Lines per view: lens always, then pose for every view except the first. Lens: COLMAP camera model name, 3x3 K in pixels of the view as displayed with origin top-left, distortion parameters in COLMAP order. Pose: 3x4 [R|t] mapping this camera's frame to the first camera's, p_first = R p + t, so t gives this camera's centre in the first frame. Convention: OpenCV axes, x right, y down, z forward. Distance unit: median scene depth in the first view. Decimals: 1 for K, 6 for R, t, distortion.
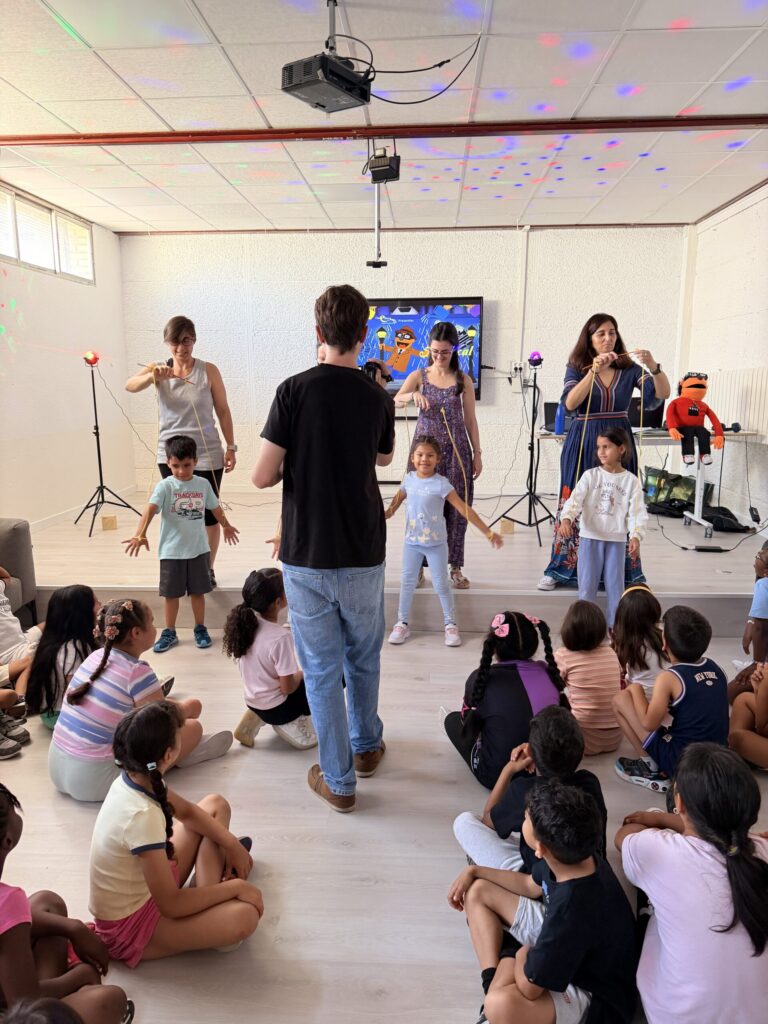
lens RADIAL K [[737.1, 0, 389.2], [0, 737.1, 518.2], [0, 0, 1]] dist [-0.004402, -0.002453]
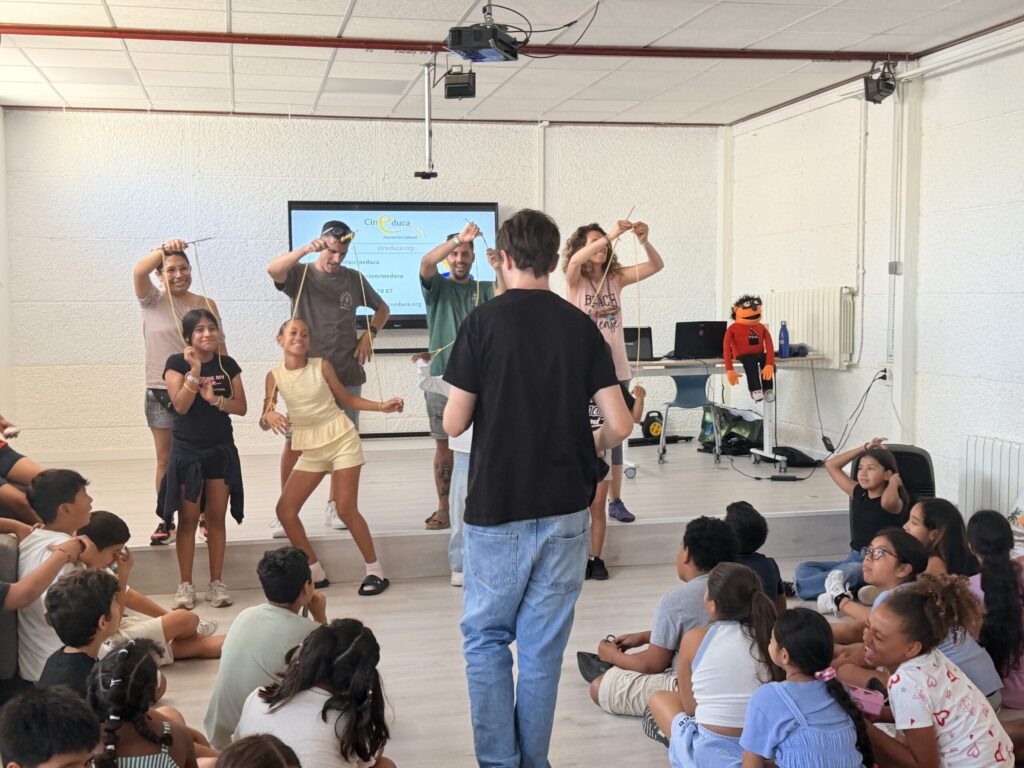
lens RADIAL K [[1271.7, 0, 509.3], [0, 1271.7, 383.4], [0, 0, 1]] dist [0.044170, 0.000000]
pose [[0.964586, -0.020365, 0.262981, -0.283701], [0.052207, 0.992031, -0.114671, 0.074817], [-0.258550, 0.124339, 0.957962, -0.403678]]
